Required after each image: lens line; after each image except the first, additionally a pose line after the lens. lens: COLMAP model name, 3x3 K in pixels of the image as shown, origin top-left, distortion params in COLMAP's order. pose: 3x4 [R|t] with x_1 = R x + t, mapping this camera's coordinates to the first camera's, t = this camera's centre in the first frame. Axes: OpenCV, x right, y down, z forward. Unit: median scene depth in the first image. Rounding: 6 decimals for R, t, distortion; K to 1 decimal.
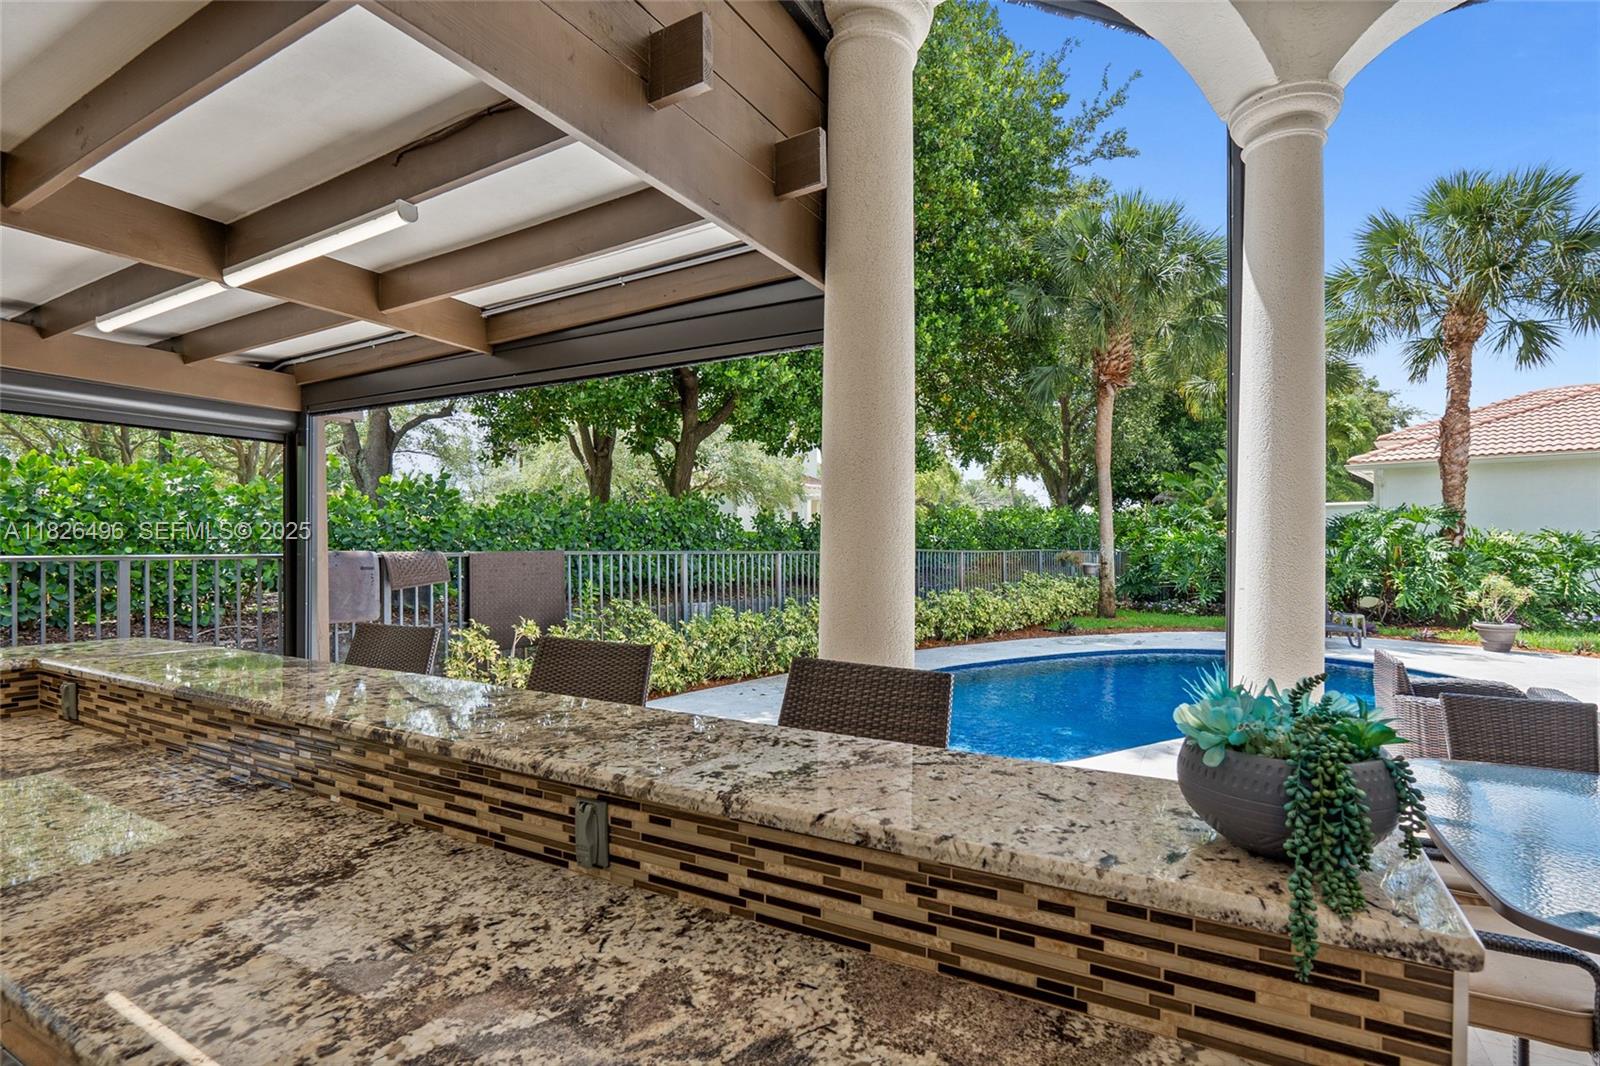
lens RADIAL K [[753.0, 0, 809.0], [0, 753.0, 540.7], [0, 0, 1]] dist [-0.004652, 0.000520]
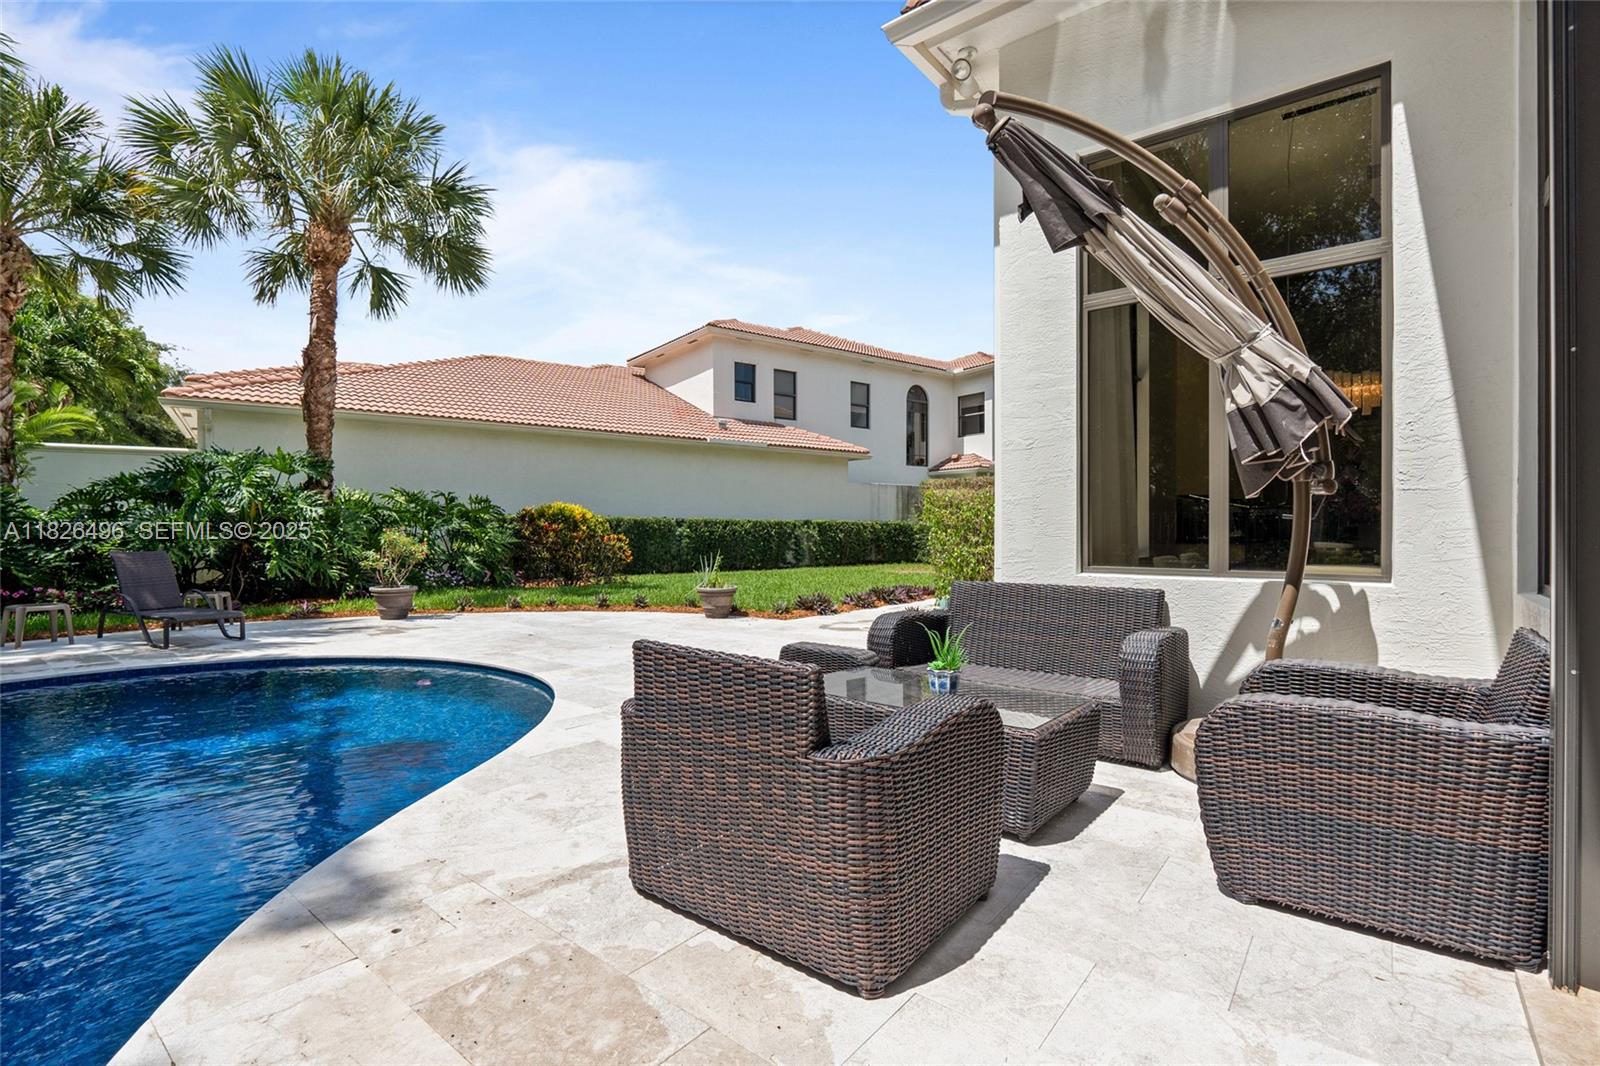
lens RADIAL K [[753.0, 0, 810.1], [0, 753.0, 529.6], [0, 0, 1]] dist [-0.004652, 0.000520]
pose [[0.177462, -0.008018, 0.984095, 0.124770], [-0.002826, 0.999959, 0.008657, 0.029708], [-0.984124, -0.004317, 0.177432, 0.309188]]
